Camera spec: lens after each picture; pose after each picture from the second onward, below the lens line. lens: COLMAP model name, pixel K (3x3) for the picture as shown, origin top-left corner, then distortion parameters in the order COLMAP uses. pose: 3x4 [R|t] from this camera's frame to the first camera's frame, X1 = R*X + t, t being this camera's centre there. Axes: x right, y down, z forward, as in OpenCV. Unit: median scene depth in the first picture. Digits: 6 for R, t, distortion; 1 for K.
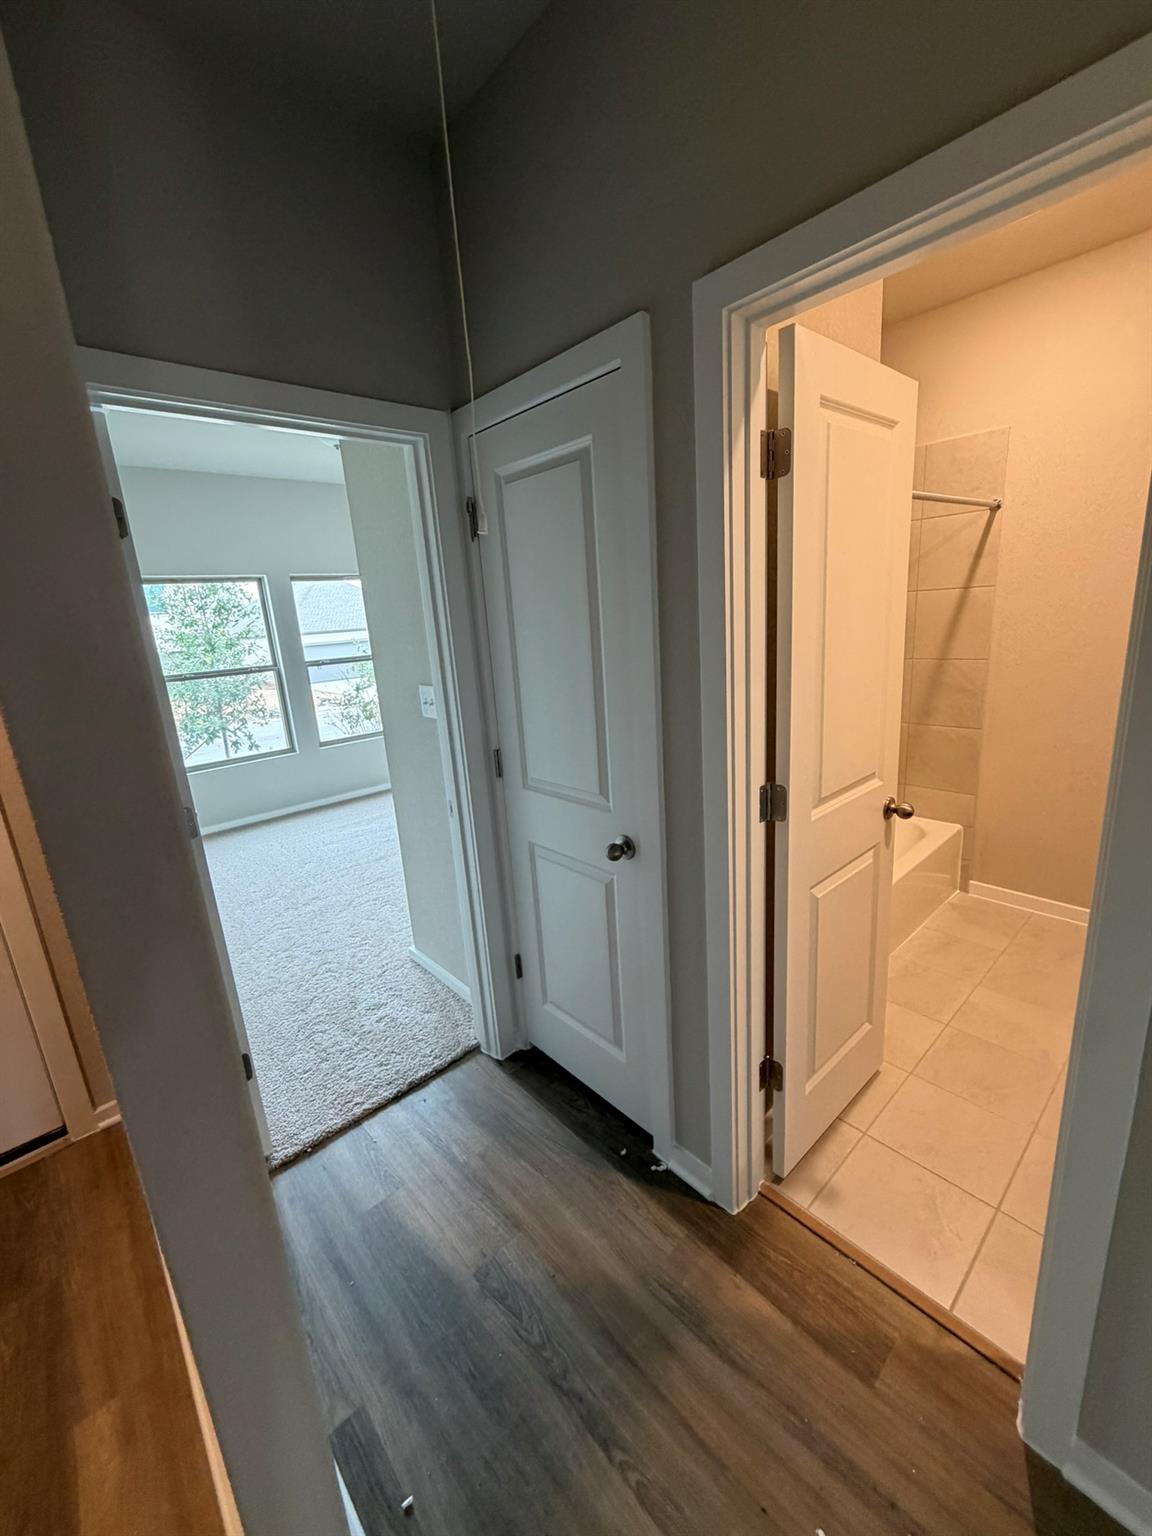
lens RADIAL K [[611.2, 0, 573.6], [0, 611.2, 763.9], [0, 0, 1]] dist [-0.000251, -0.000140]
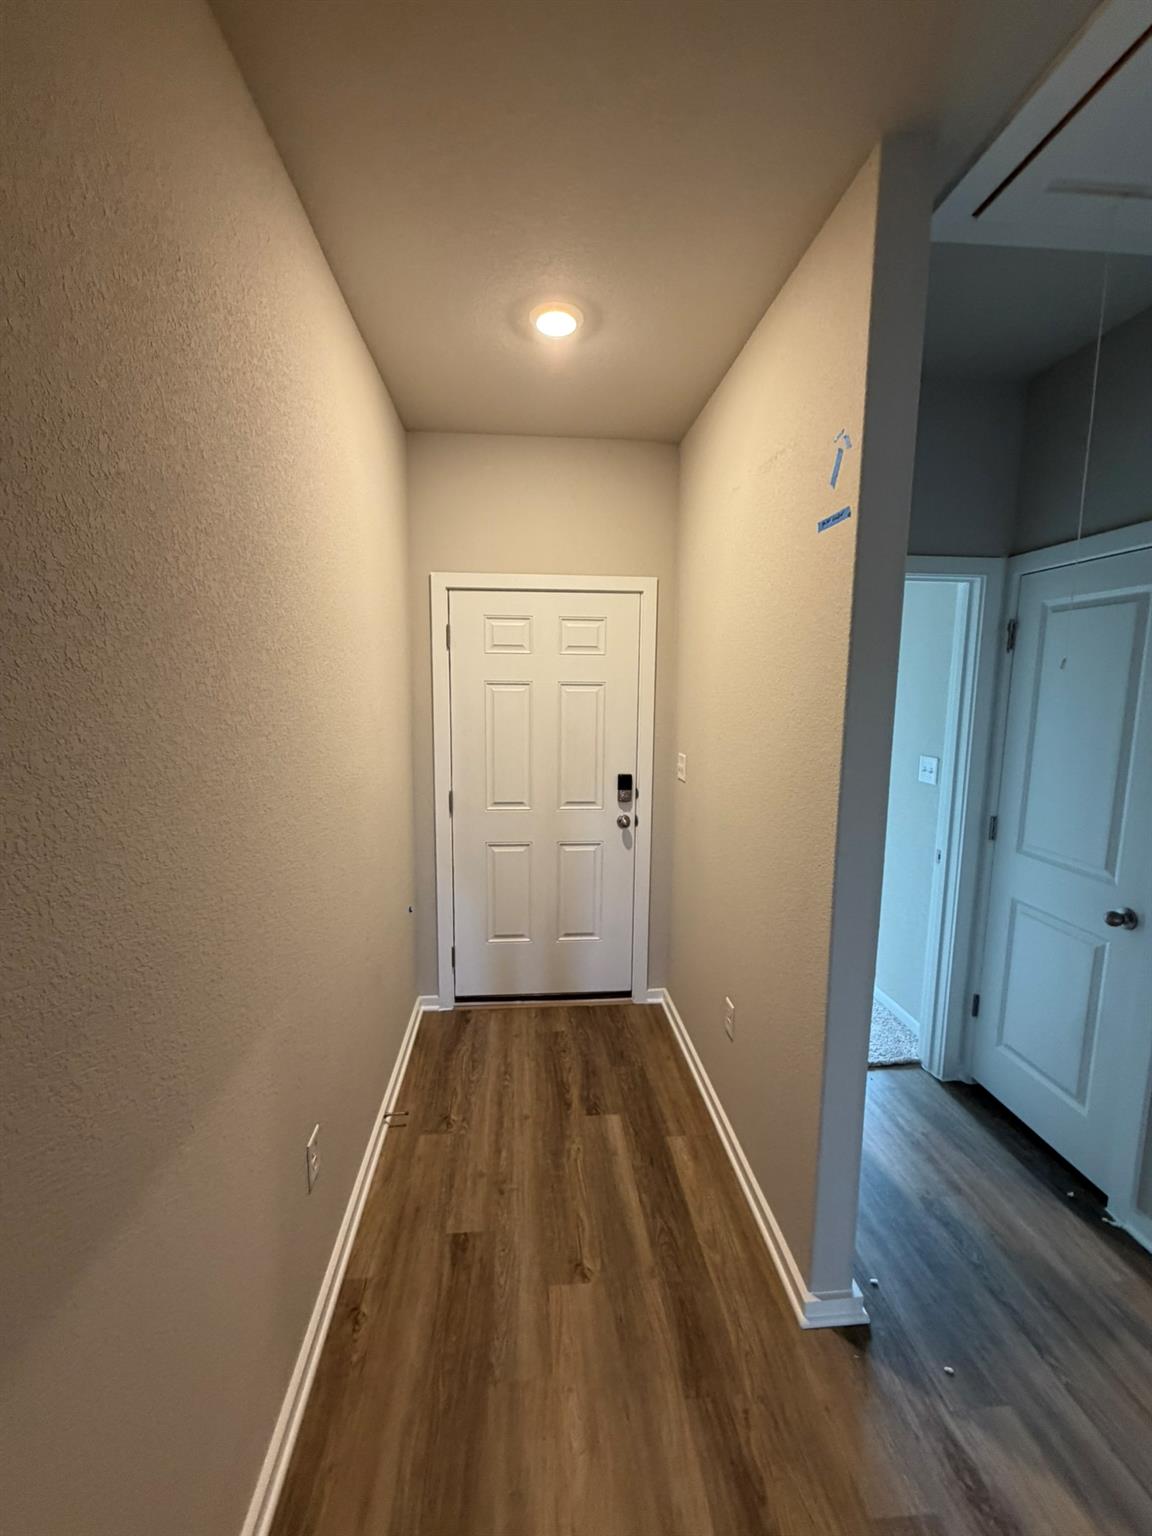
lens RADIAL K [[611.2, 0, 572.0], [0, 611.2, 765.9], [0, 0, 1]] dist [-0.000251, -0.000140]
pose [[0.795695, 0.148553, -0.587198, -0.106764], [-0.204377, 0.978450, -0.029412, 0.096148], [0.570175, 0.143412, 0.808909, -0.538890]]
